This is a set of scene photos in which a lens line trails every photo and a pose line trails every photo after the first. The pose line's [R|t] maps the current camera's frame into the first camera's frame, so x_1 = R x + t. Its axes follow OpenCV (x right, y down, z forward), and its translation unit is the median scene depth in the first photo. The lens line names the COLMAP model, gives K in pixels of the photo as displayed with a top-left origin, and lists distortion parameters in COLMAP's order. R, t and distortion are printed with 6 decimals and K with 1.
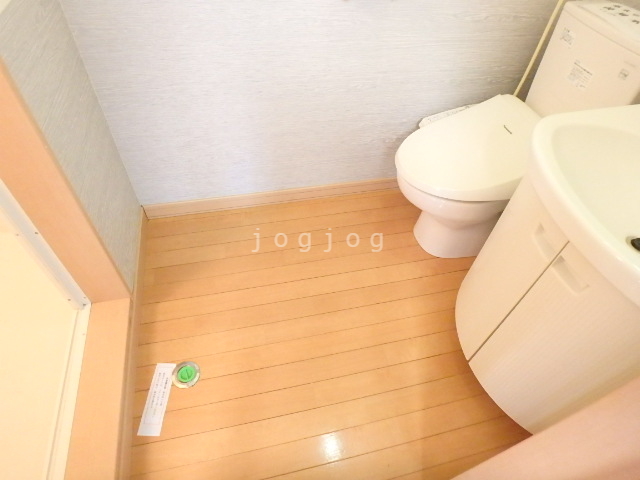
lens RADIAL K [[368.2, 0, 320.0], [0, 368.2, 240.0], [0, 0, 1]] dist [-0.072078, 0.001372]
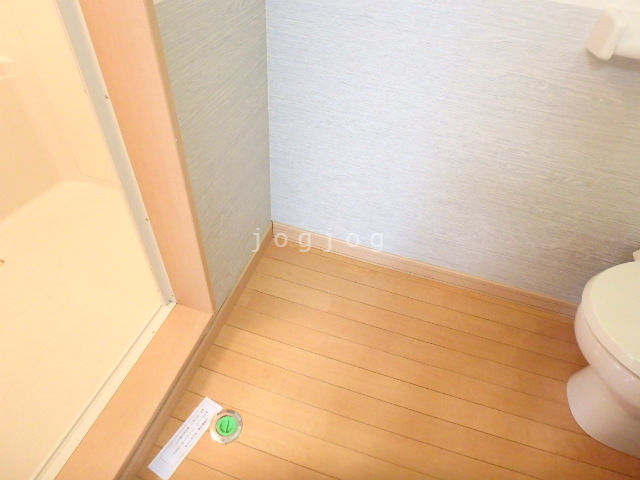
lens RADIAL K [[368.2, 0, 320.0], [0, 368.2, 240.0], [0, 0, 1]] dist [-0.072078, 0.001372]
pose [[0.863285, 0.358059, -0.355713, -0.028976], [-0.391115, 0.920052, -0.023083, -0.095449], [0.319009, 0.159052, 0.934310, 0.183213]]
